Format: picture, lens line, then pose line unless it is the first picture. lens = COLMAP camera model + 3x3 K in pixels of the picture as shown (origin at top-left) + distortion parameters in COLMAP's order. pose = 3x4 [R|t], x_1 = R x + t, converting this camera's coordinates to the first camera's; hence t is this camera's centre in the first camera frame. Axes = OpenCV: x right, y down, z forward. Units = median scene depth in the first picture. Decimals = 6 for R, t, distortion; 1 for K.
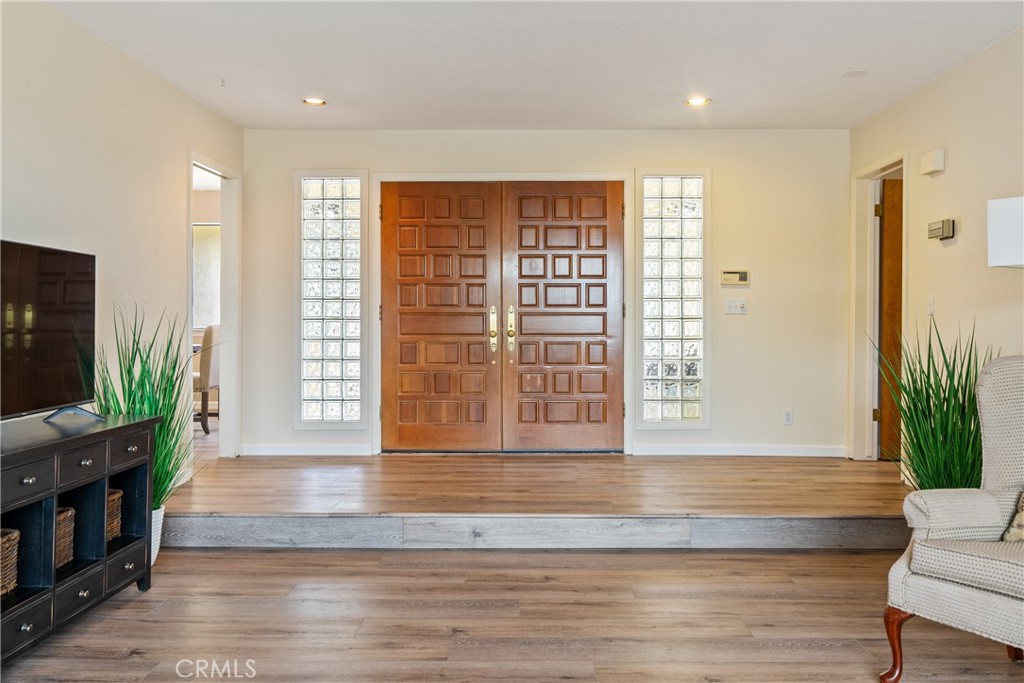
lens RADIAL K [[868.6, 0, 517.8], [0, 868.6, 316.0], [0, 0, 1]] dist [0.012956, 0.001544]
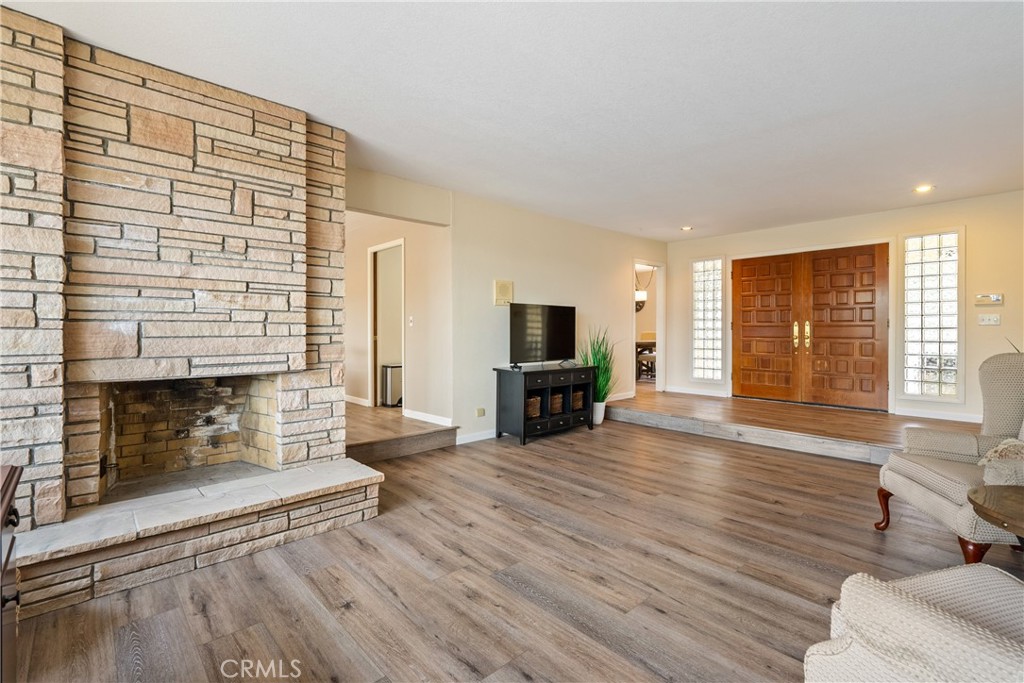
lens RADIAL K [[466.3, 0, 509.0], [0, 466.3, 334.3], [0, 0, 1]] dist [-0.006015, 0.002041]
pose [[0.682696, 0.004592, -0.730688, 0.271361], [0.003158, 0.999952, 0.009235, 0.003505], [0.730695, -0.008612, 0.682649, -0.098331]]
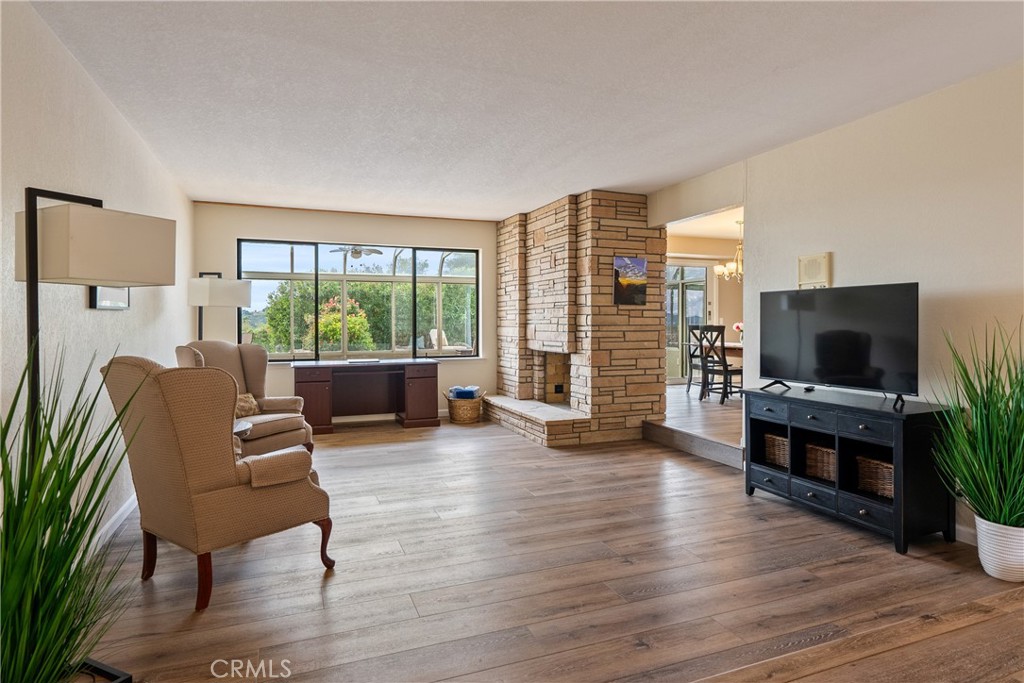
lens RADIAL K [[571.4, 0, 512.2], [0, 571.4, 332.7], [0, 0, 1]] dist [-0.001013, -0.000065]
pose [[-0.928238, 0.006356, -0.371932, 0.225721], [0.001249, 0.999902, 0.013972, -0.003657], [0.371984, 0.012504, -0.928155, 0.930908]]
